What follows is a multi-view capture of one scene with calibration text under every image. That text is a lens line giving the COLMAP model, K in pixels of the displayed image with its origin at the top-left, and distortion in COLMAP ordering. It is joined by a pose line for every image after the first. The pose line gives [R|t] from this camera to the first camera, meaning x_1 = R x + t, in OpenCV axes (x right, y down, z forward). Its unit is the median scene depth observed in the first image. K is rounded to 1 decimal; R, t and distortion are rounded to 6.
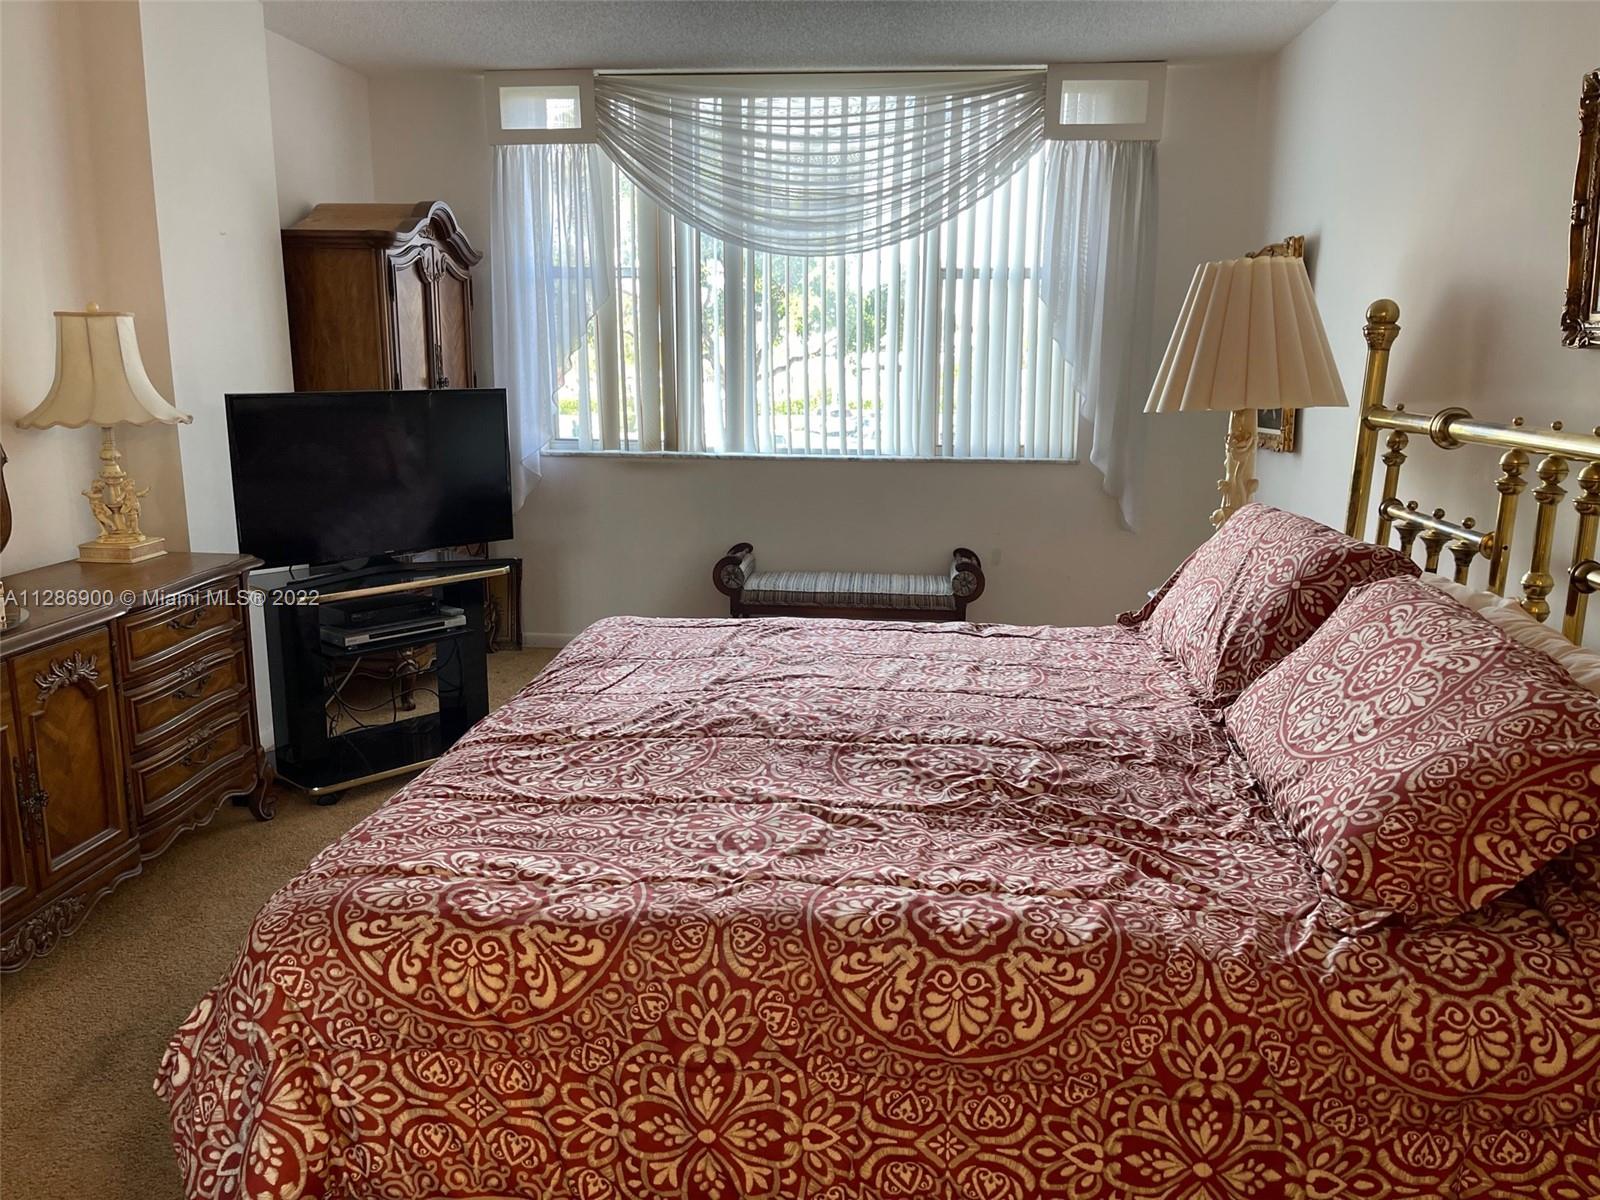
lens RADIAL K [[1203.1, 0, 802.7], [0, 1203.1, 599.7], [0, 0, 1]] dist [0.068181, -0.086707]
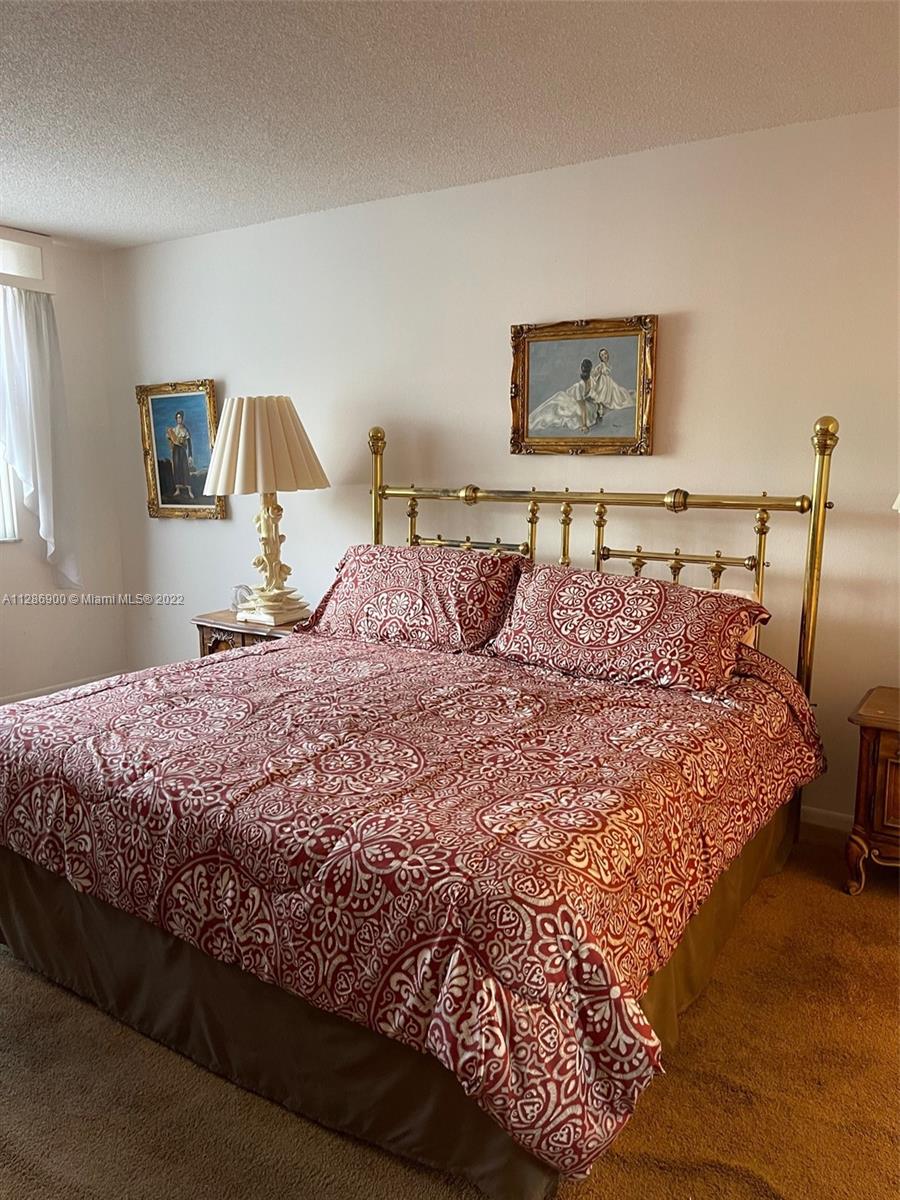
lens RADIAL K [[902.3, 0, 450.1], [0, 902.3, 603.8], [0, 0, 1]] dist [0.068181, -0.086707]
pose [[0.475589, -0.146976, 0.867302, -0.807574], [0.175872, 0.981924, 0.069960, -0.077753], [-0.861907, 0.119262, 0.492841, 0.342663]]
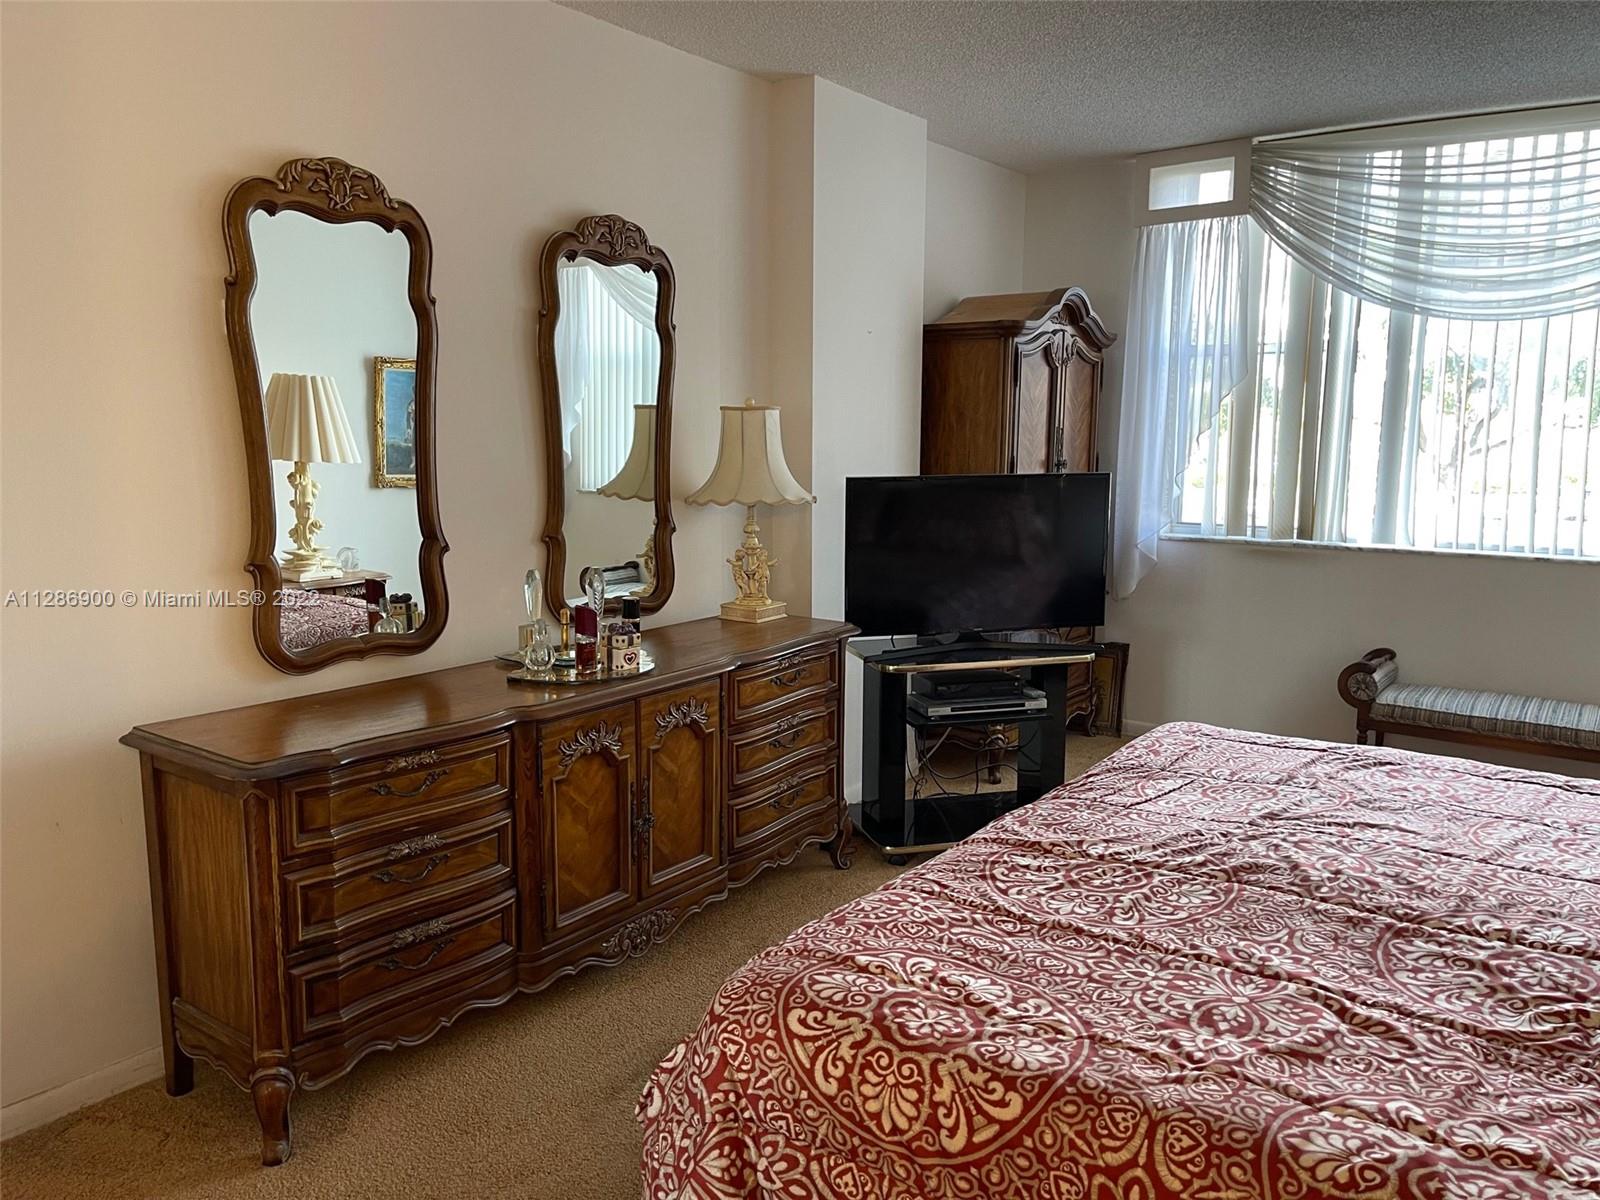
lens RADIAL K [[1203.1, 0, 799.5], [0, 1203.1, 611.8], [0, 0, 1]] dist [0.068181, -0.086707]
pose [[0.855369, 0.075882, -0.512431, 0.079828], [-0.100648, 0.994707, -0.020706, -0.027517], [0.508147, 0.069287, 0.858479, 0.063977]]
